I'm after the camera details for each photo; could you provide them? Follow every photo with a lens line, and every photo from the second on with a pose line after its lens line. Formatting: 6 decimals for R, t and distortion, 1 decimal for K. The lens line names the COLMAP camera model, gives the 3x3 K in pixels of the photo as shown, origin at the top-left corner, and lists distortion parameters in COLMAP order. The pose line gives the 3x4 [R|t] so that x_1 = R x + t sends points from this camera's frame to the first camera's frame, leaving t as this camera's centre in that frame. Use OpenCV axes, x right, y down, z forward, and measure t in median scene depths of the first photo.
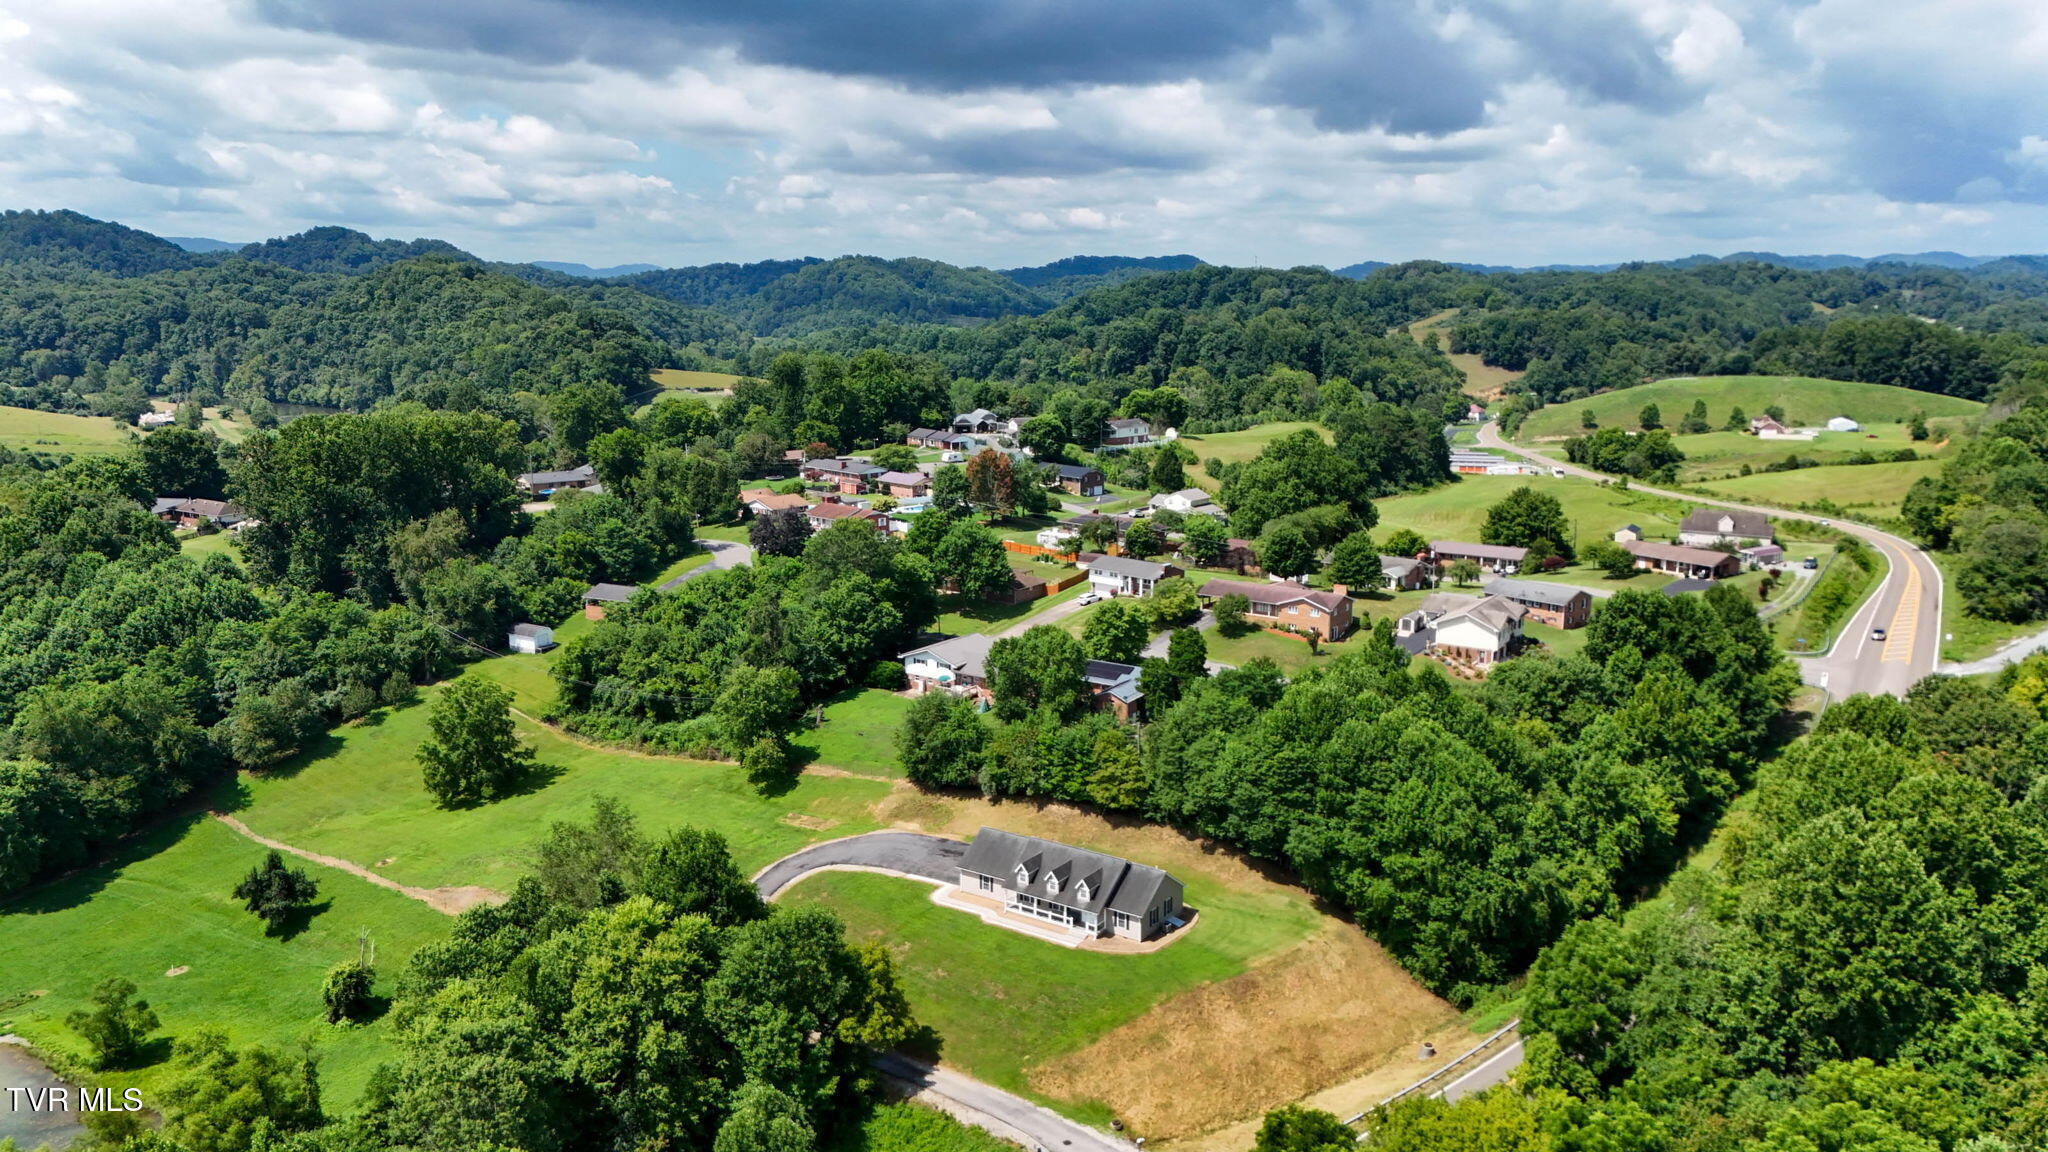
lens RADIAL K [[1496.8, 0, 1031.3], [0, 1496.8, 577.2], [0, 0, 1]] dist [0.092776, -0.103286]
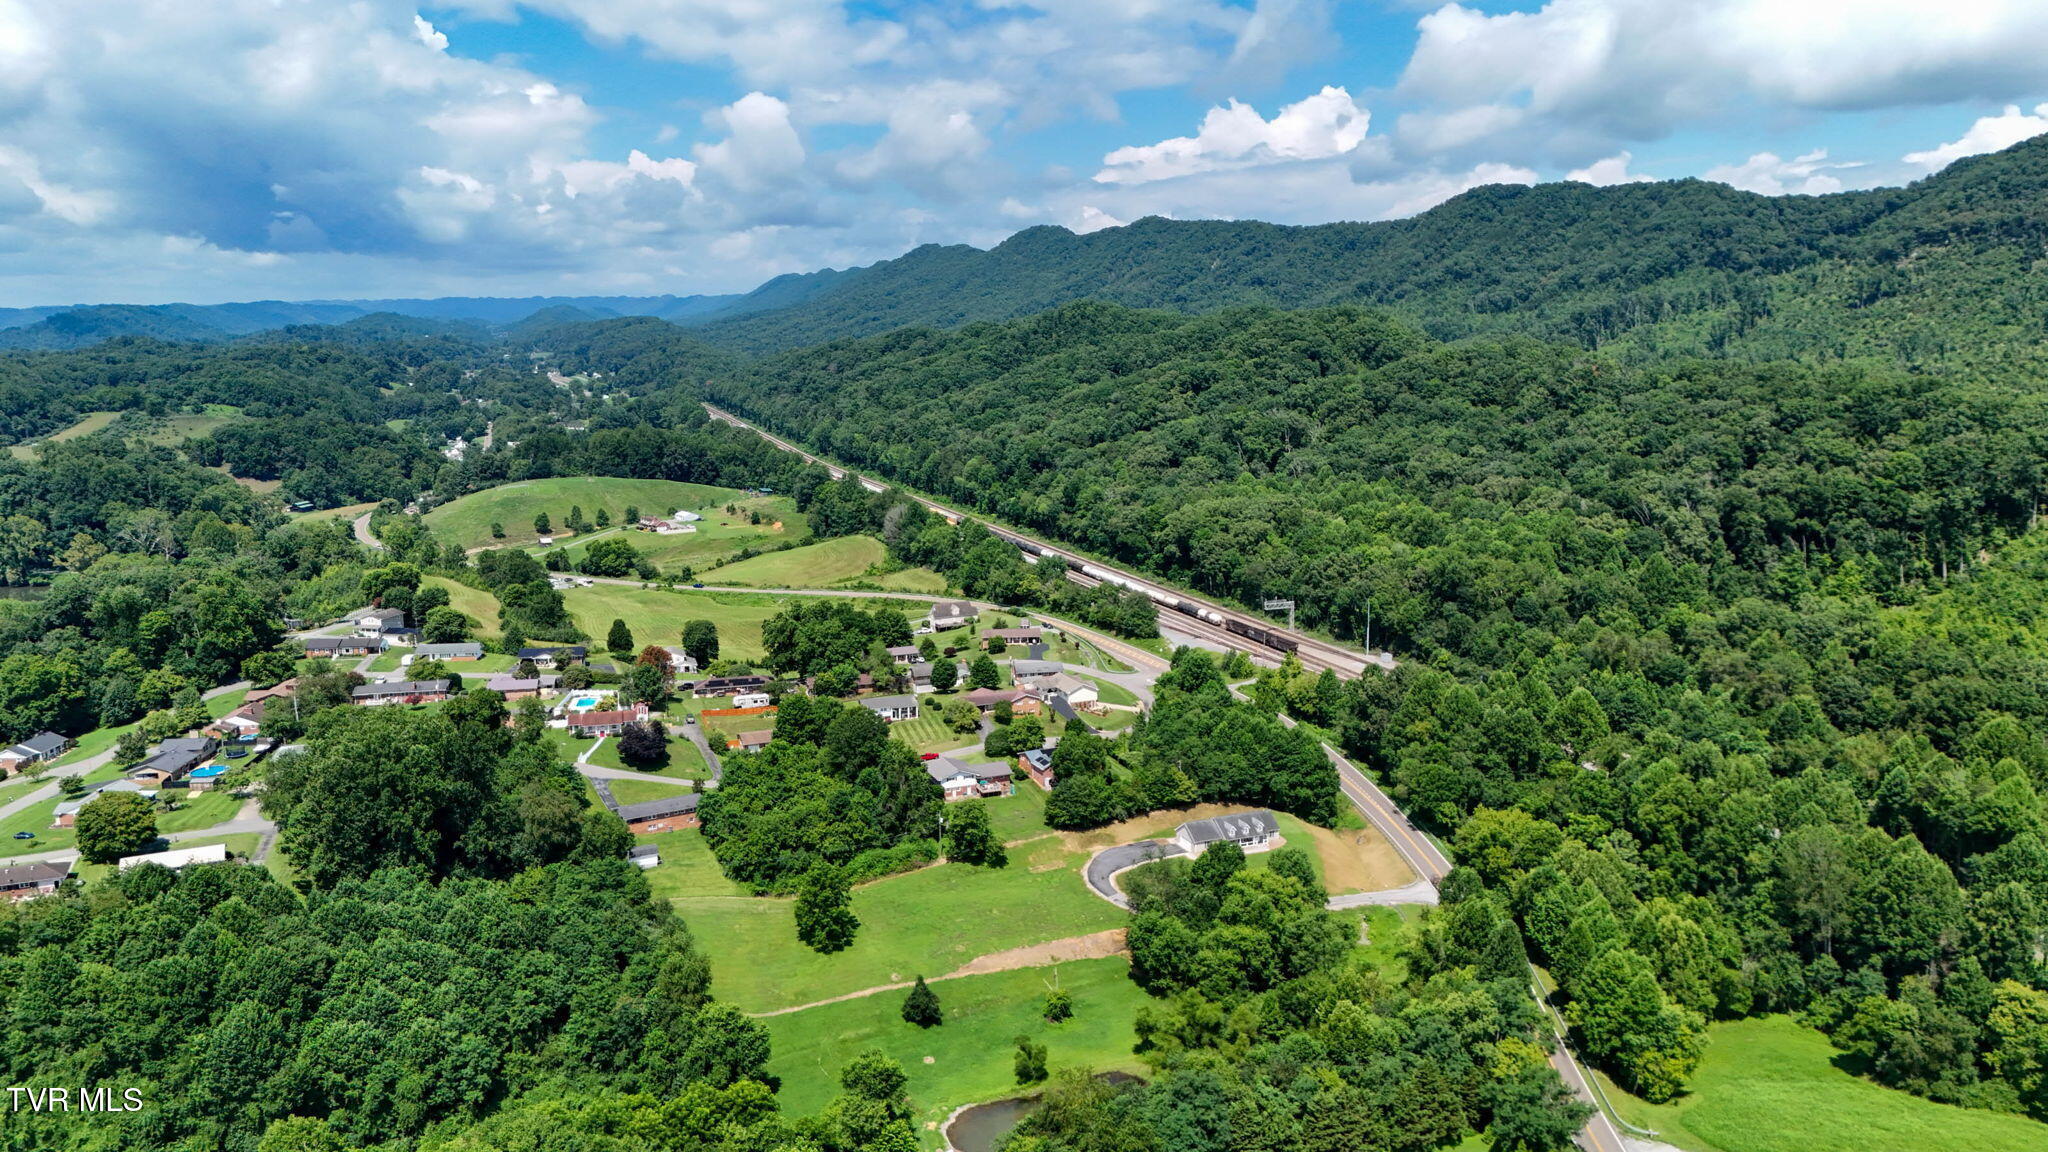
lens RADIAL K [[1496.8, 0, 1031.3], [0, 1496.8, 577.2], [0, 0, 1]] dist [0.092776, -0.103286]
pose [[0.534926, -0.146880, 0.832034, -1.023860], [0.166866, 0.983742, 0.066381, -0.193532], [-0.828257, 0.103329, 0.550739, -0.012360]]
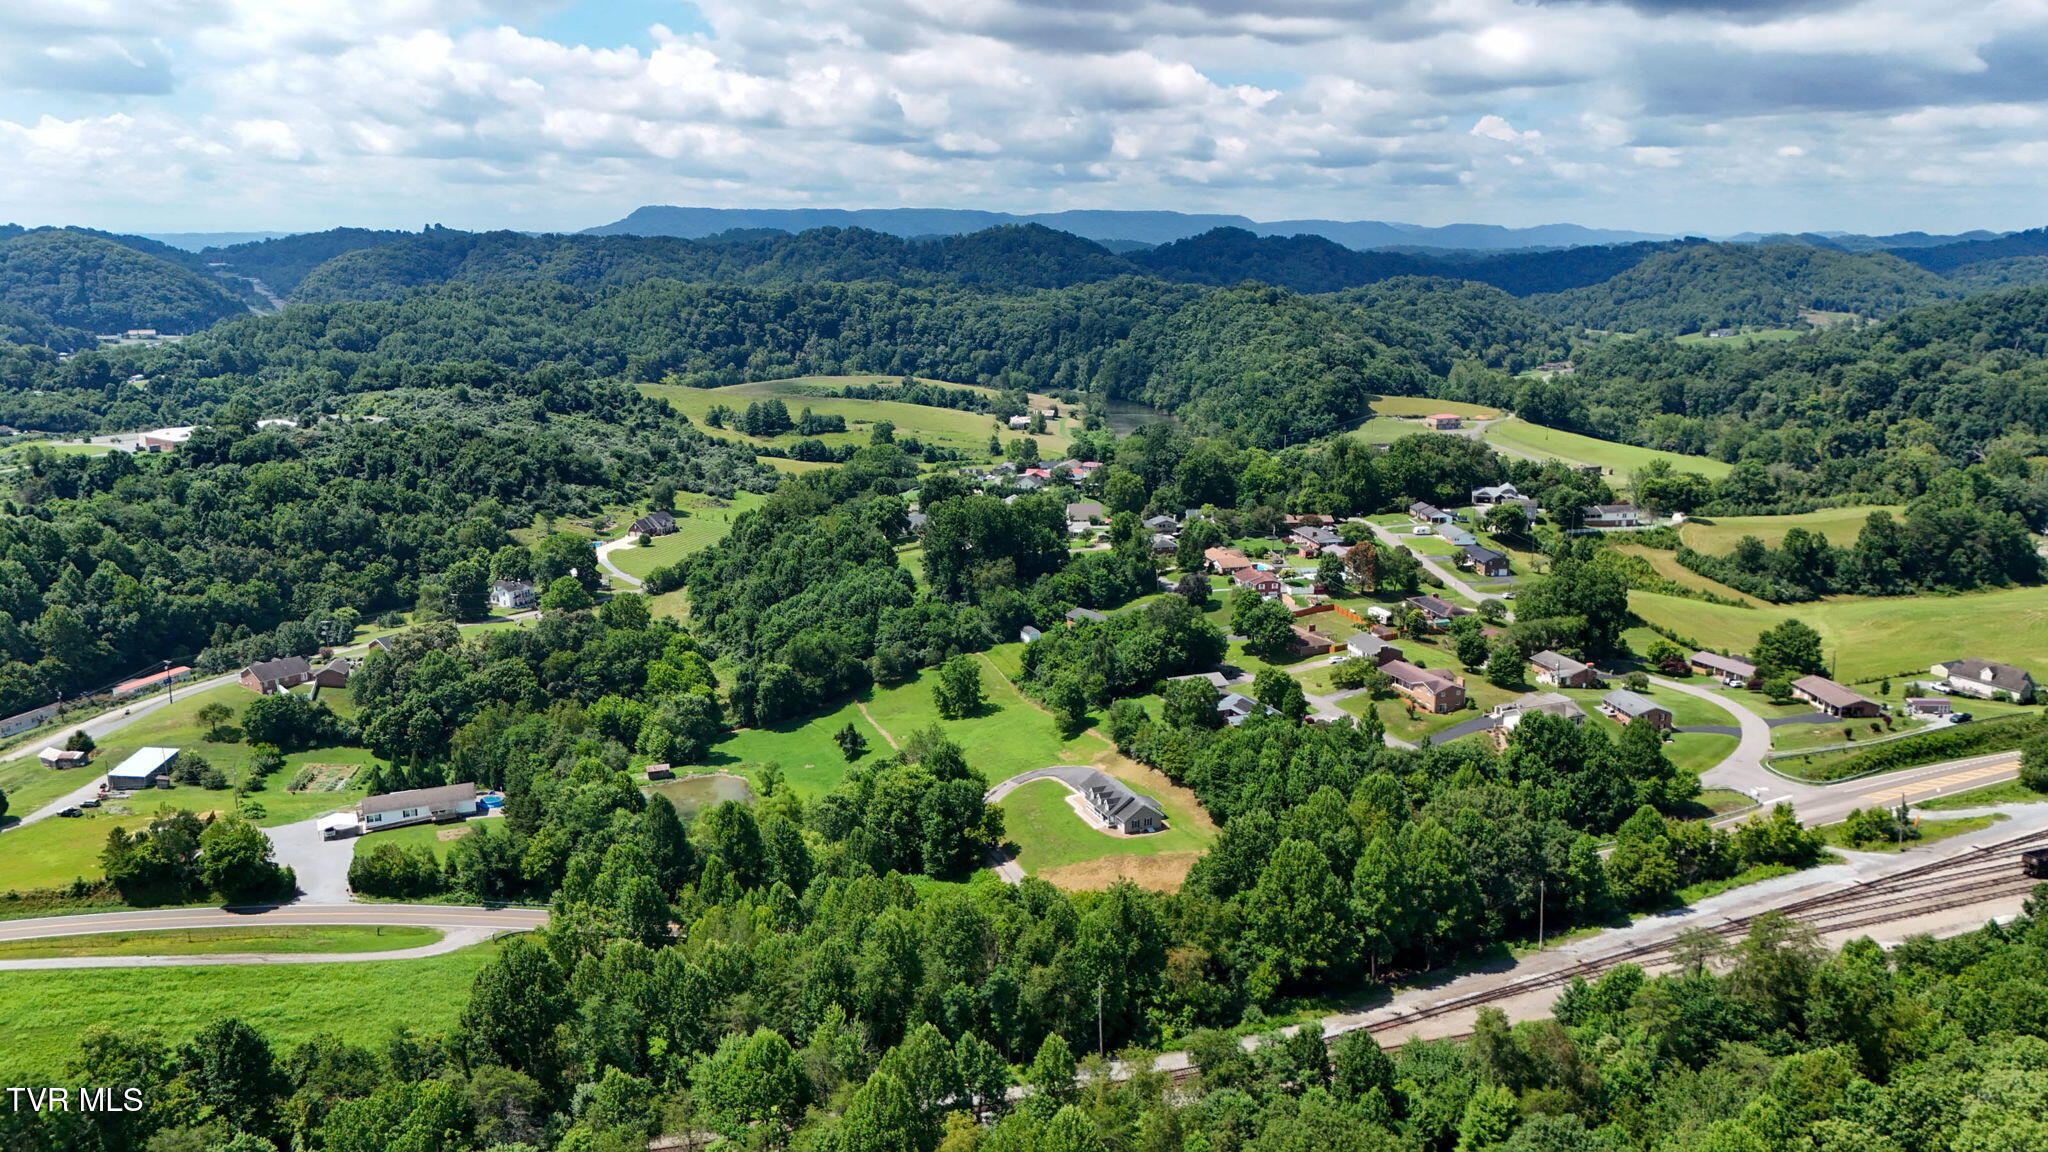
lens RADIAL K [[1491.4, 0, 1033.7], [0, 1491.4, 597.7], [0, 0, 1]] dist [0.104951, -0.120895]
pose [[0.836111, 0.127376, -0.533566, 0.525497], [-0.105412, 0.991848, 0.071596, -0.112456], [0.538336, -0.003618, 0.842722, -0.422538]]
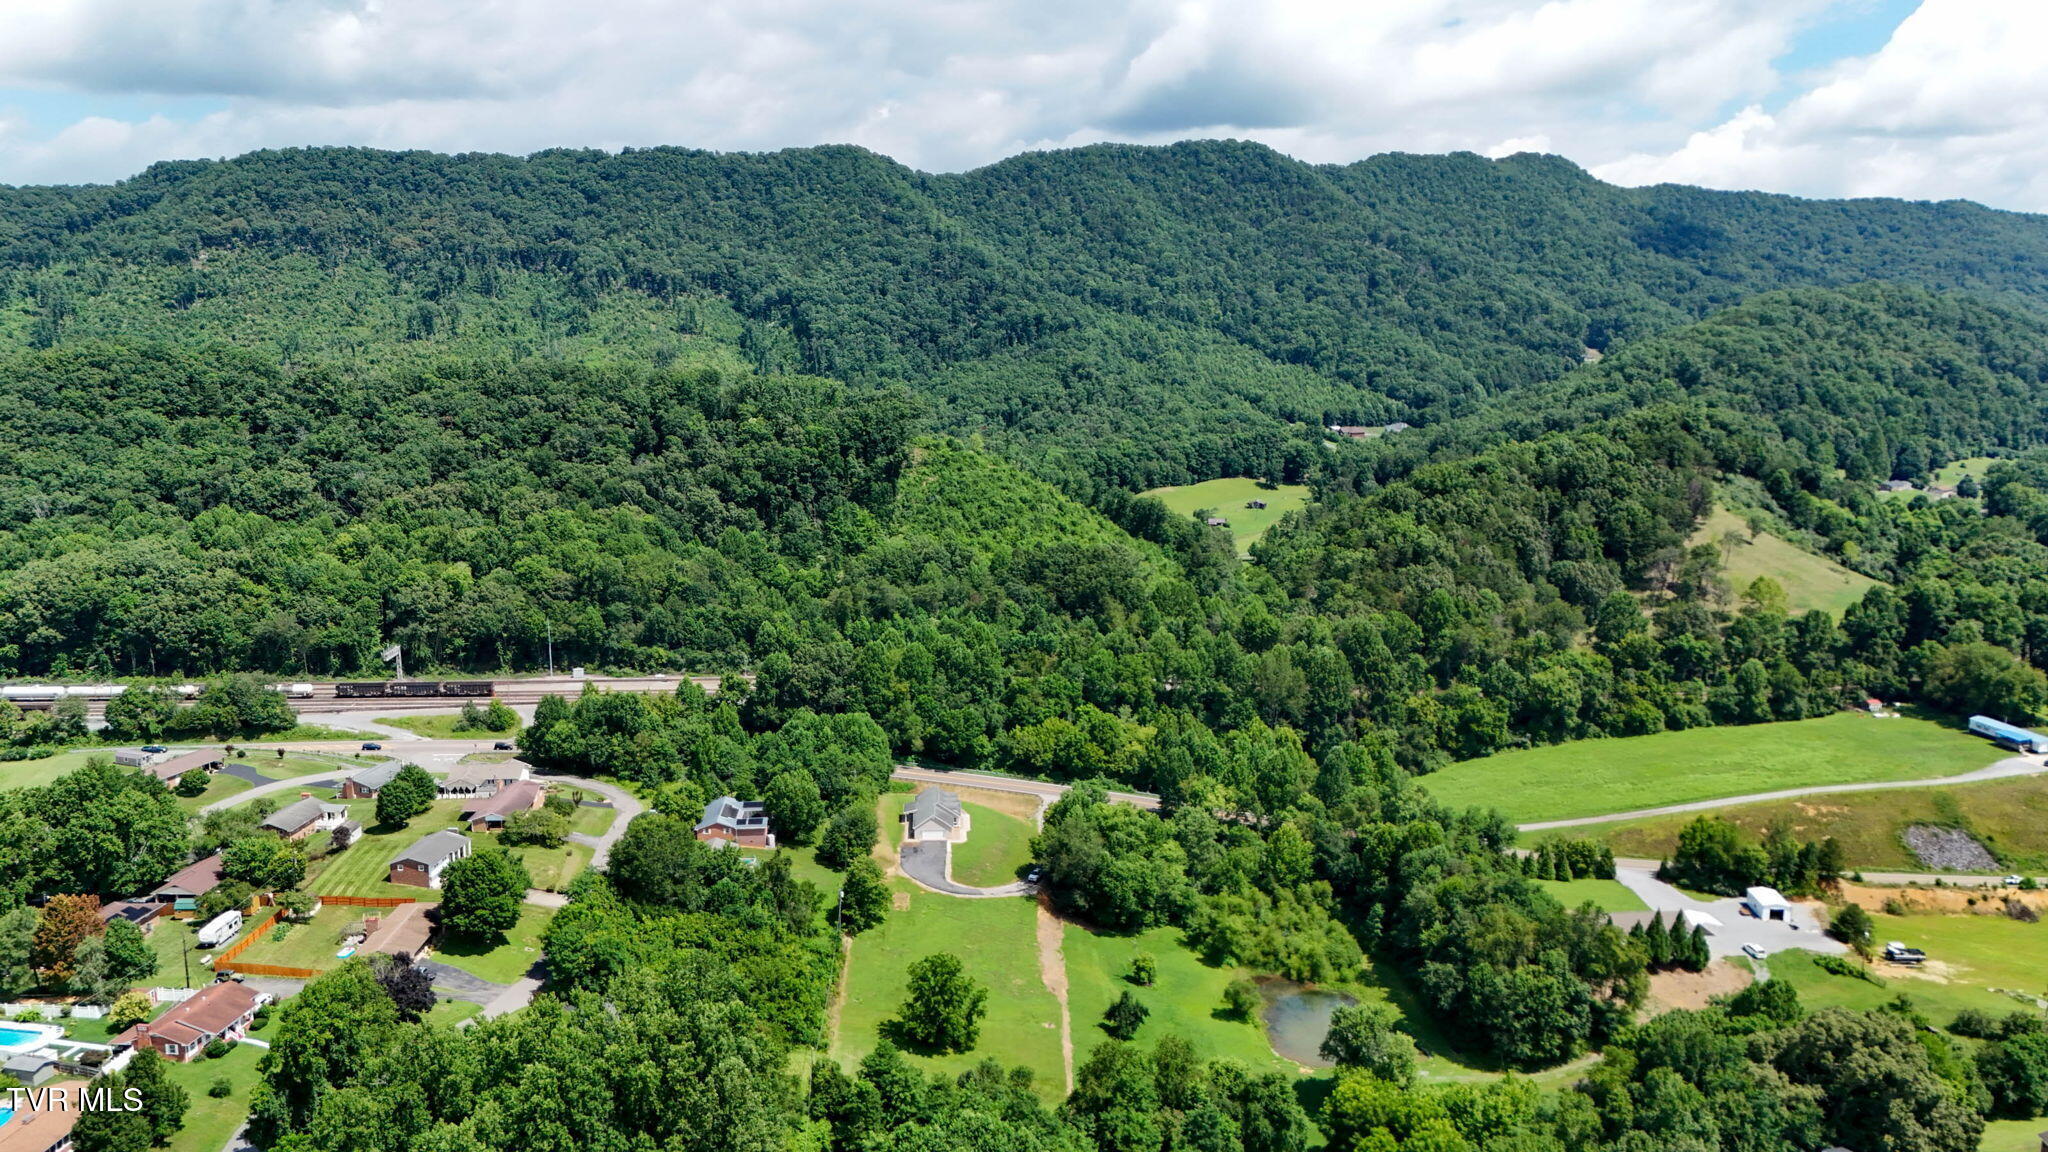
lens RADIAL K [[1496.8, 0, 1031.3], [0, 1496.8, 577.2], [0, 0, 1]] dist [0.092776, -0.103286]
pose [[-0.611944, -0.136576, 0.779020, -0.955958], [0.152690, 0.946046, 0.285801, -0.409339], [-0.776022, 0.293843, -0.558073, 1.092353]]
